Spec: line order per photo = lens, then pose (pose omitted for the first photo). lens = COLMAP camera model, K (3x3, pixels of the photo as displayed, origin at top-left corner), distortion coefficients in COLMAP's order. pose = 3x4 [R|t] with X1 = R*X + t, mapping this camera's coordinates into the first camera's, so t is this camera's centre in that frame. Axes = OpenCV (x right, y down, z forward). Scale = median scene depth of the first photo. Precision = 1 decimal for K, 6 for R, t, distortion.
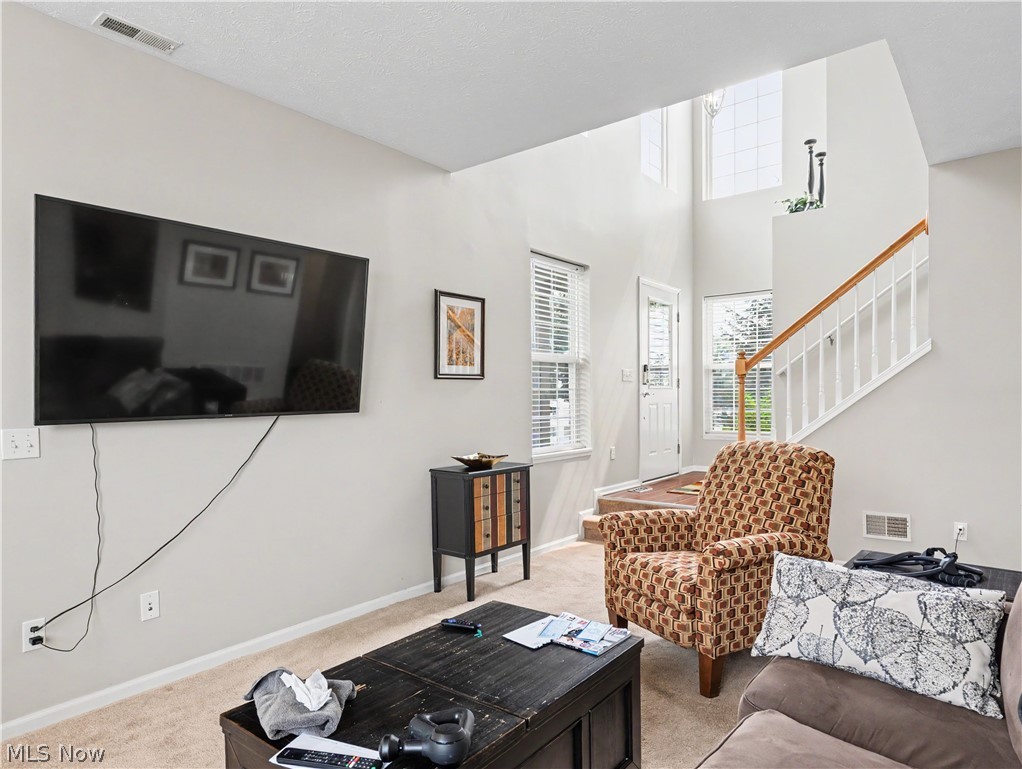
lens RADIAL K [[623.8, 0, 512.1], [0, 623.8, 389.4], [0, 0, 1]] dist [0.002111, -0.000859]
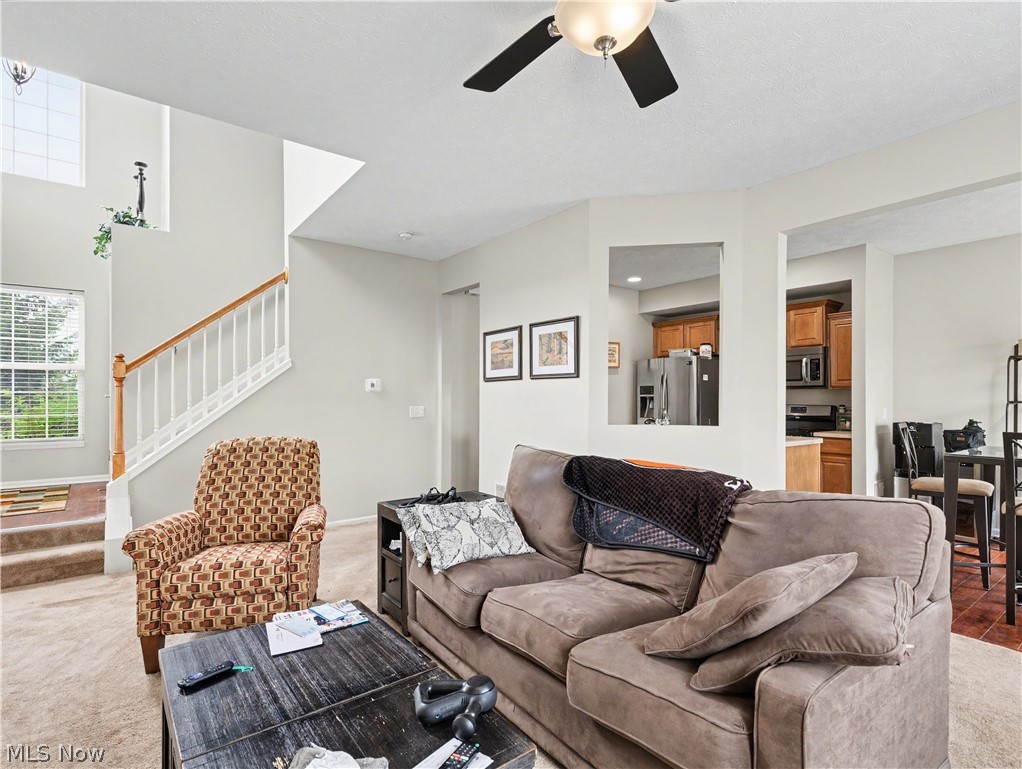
lens RADIAL K [[530.4, 0, 511.5], [0, 530.4, 393.9], [0, 0, 1]] dist [0.001594, 0.000279]
pose [[0.245793, 0.016204, 0.969187, -0.556486], [-0.008001, 0.999860, -0.014688, 0.017226], [-0.969289, -0.004144, 0.245888, 0.379518]]
